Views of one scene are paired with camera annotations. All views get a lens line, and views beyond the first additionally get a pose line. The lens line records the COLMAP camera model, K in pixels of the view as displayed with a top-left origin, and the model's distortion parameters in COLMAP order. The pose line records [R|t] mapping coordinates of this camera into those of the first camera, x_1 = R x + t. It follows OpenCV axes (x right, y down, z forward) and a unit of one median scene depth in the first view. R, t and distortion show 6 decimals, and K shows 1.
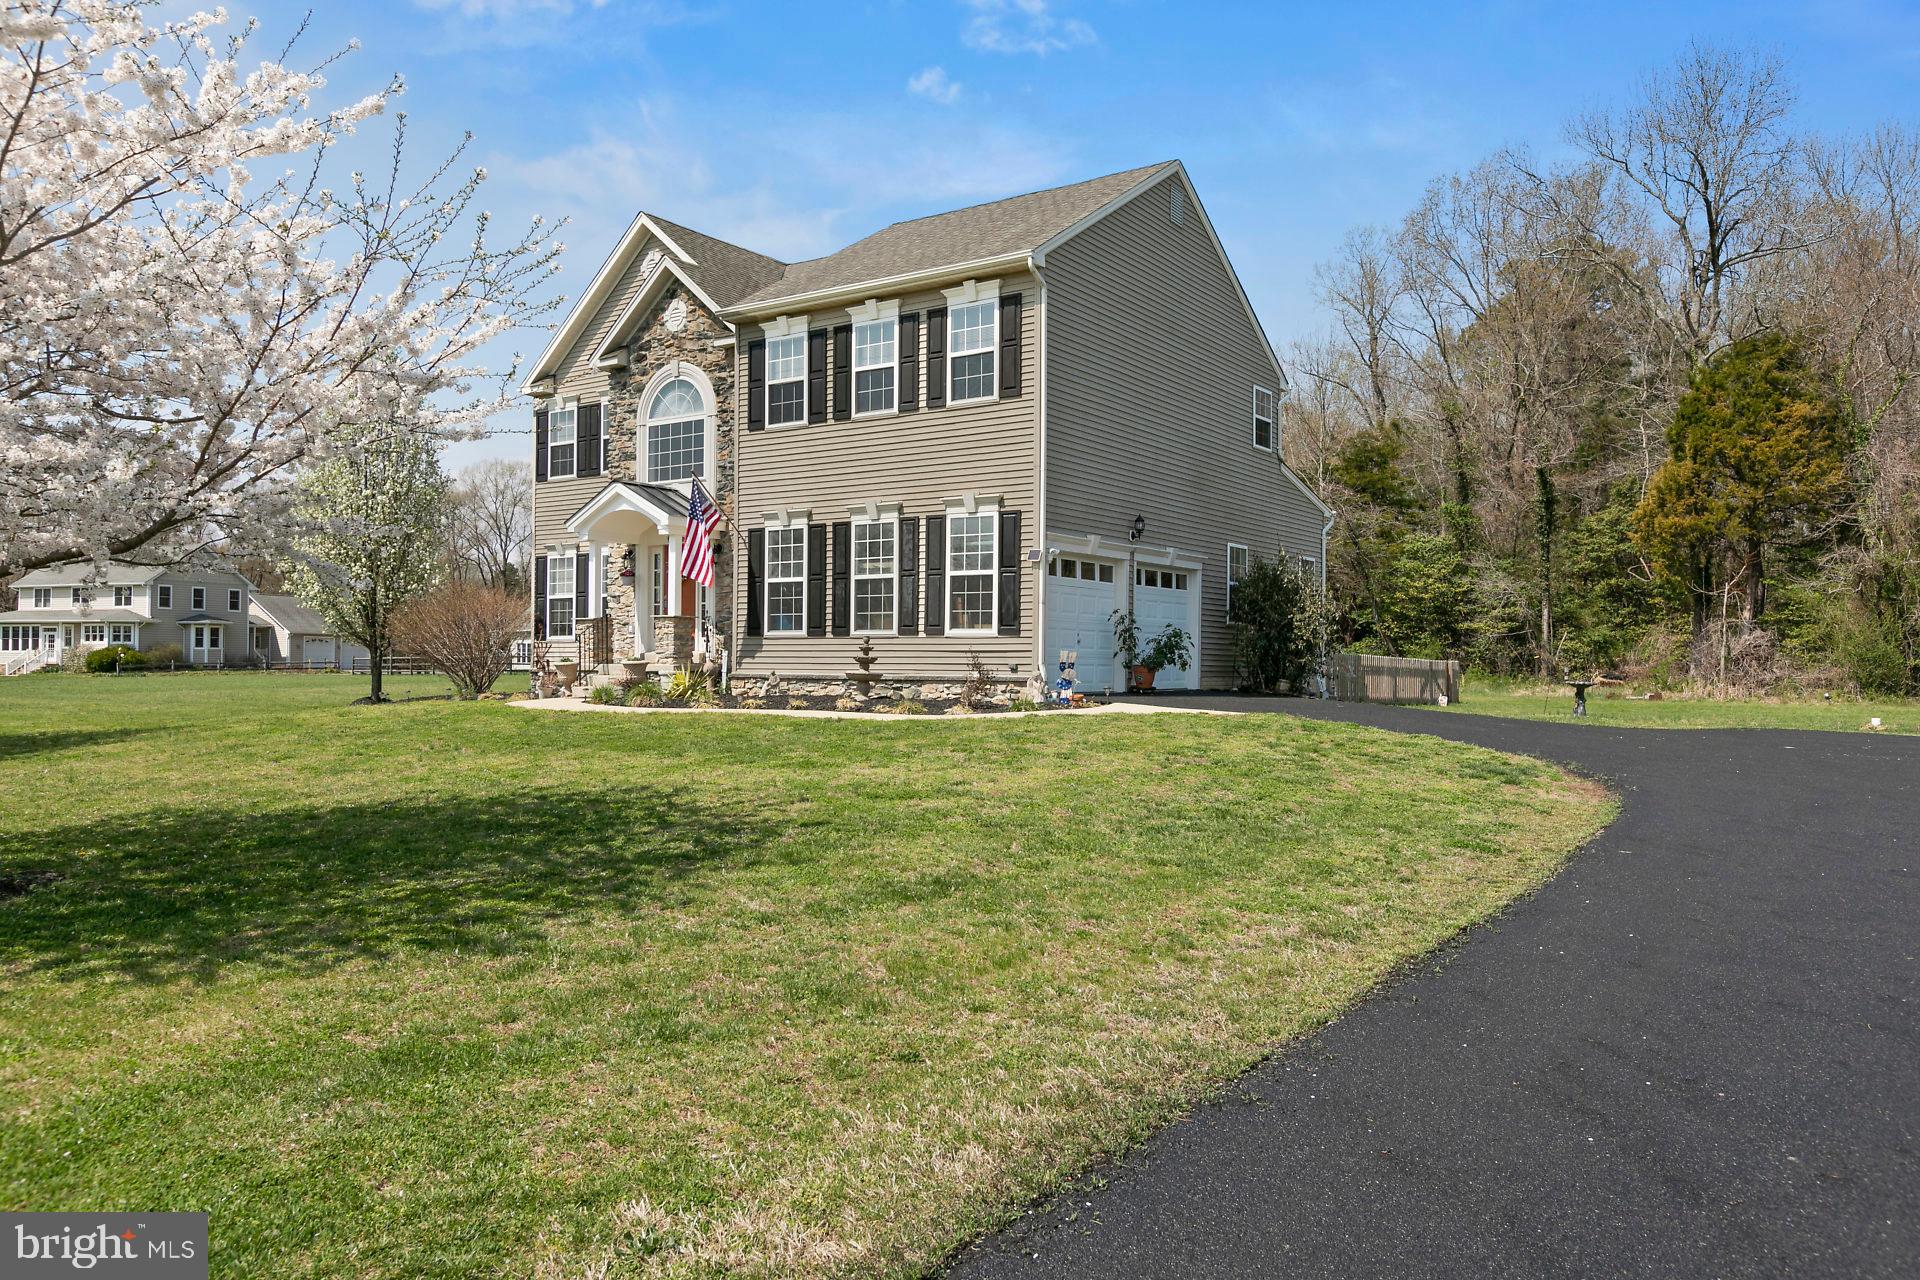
lens RADIAL K [[1340.0, 0, 960.0], [0, 1340.0, 640.0], [0, 0, 1]] dist [-0.002726, -0.001415]
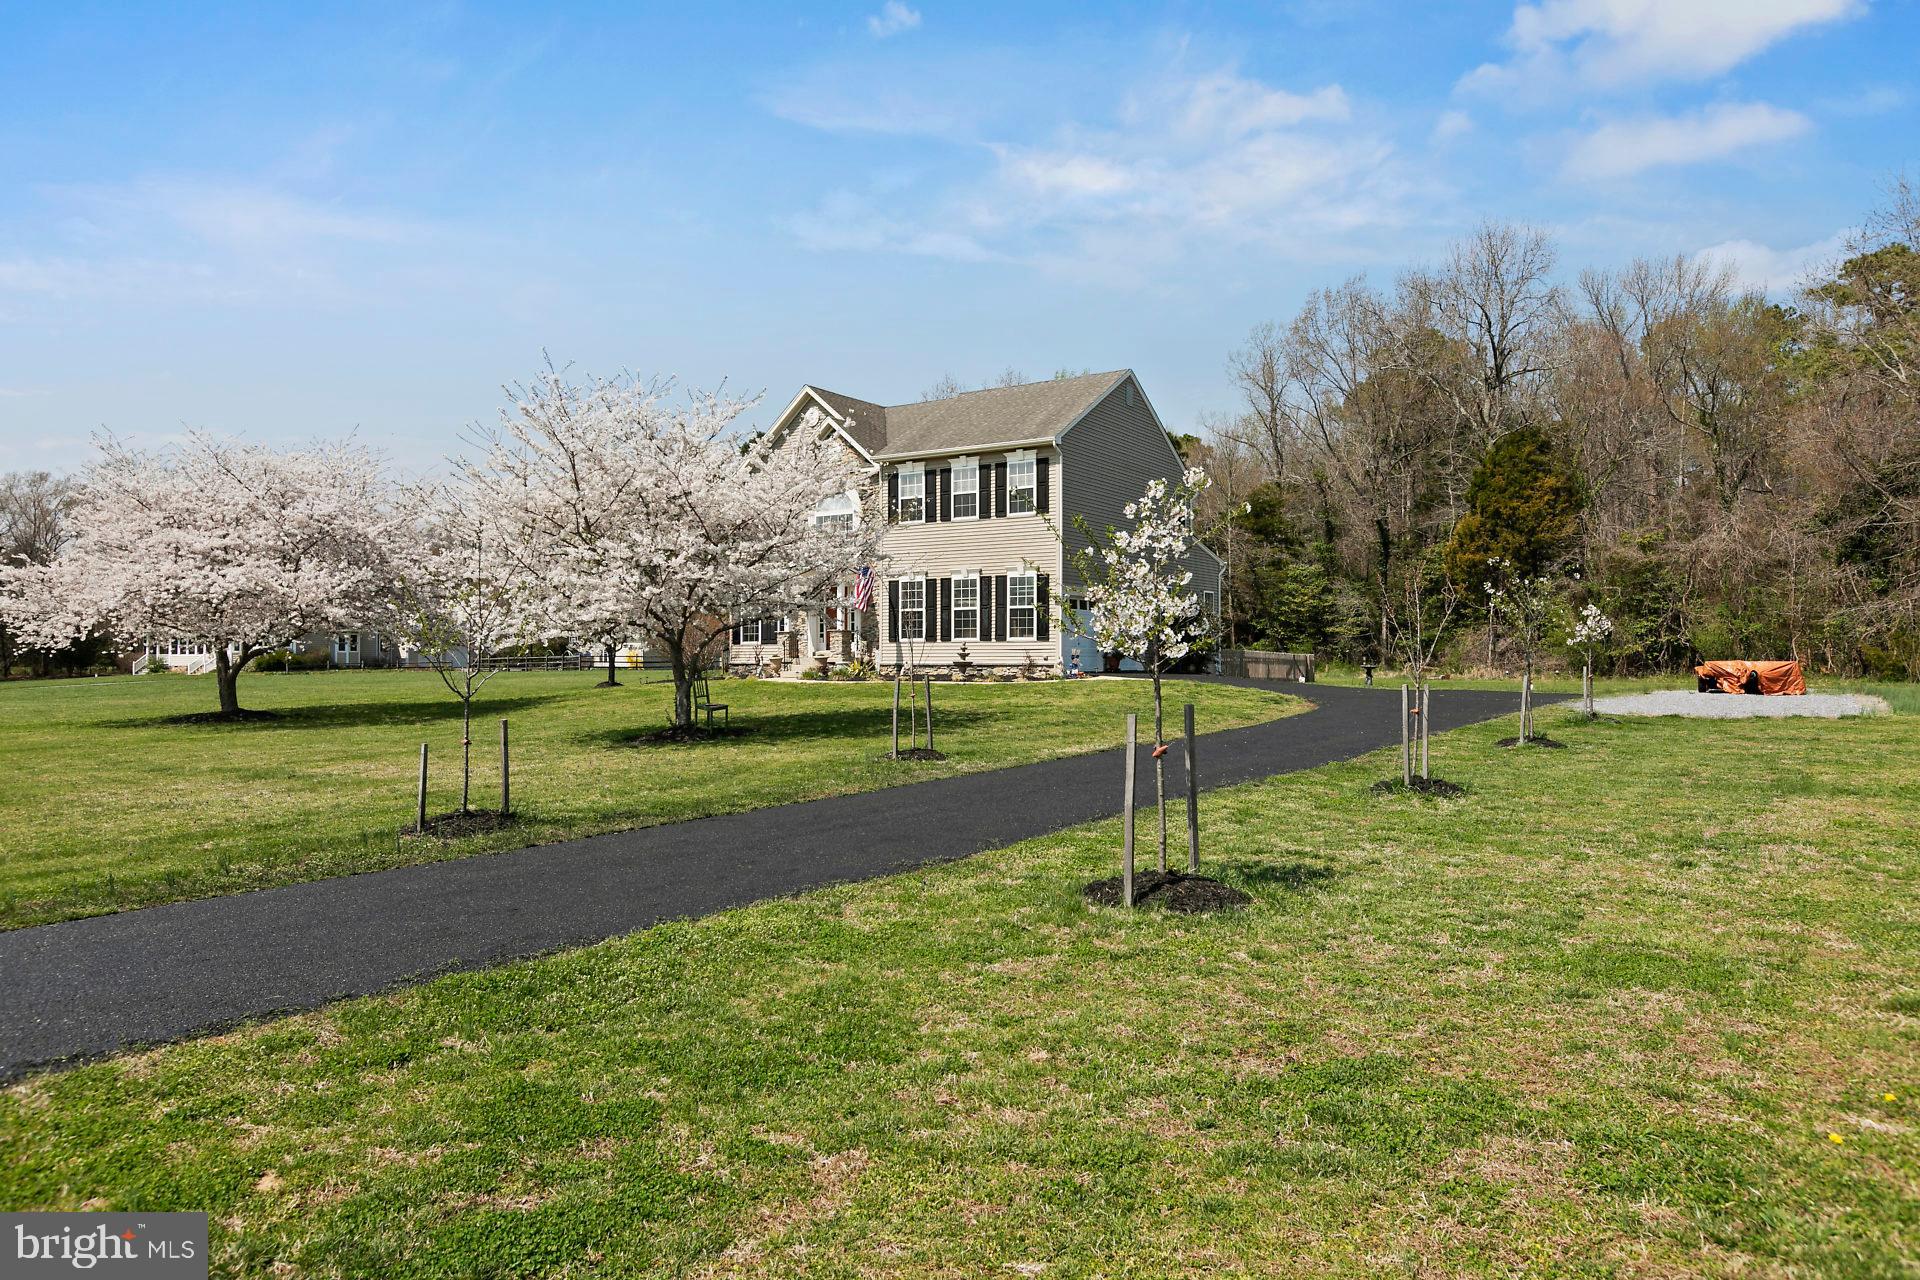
lens RADIAL K [[1217.2, 0, 960.0], [0, 1217.2, 640.0], [0, 0, 1]] dist [0.000179, 0.000224]
pose [[0.999549, -0.005825, 0.029472, -0.115789], [0.005838, 0.999983, -0.000358, -0.004039], [-0.029469, 0.000529, 0.999566, -0.621810]]
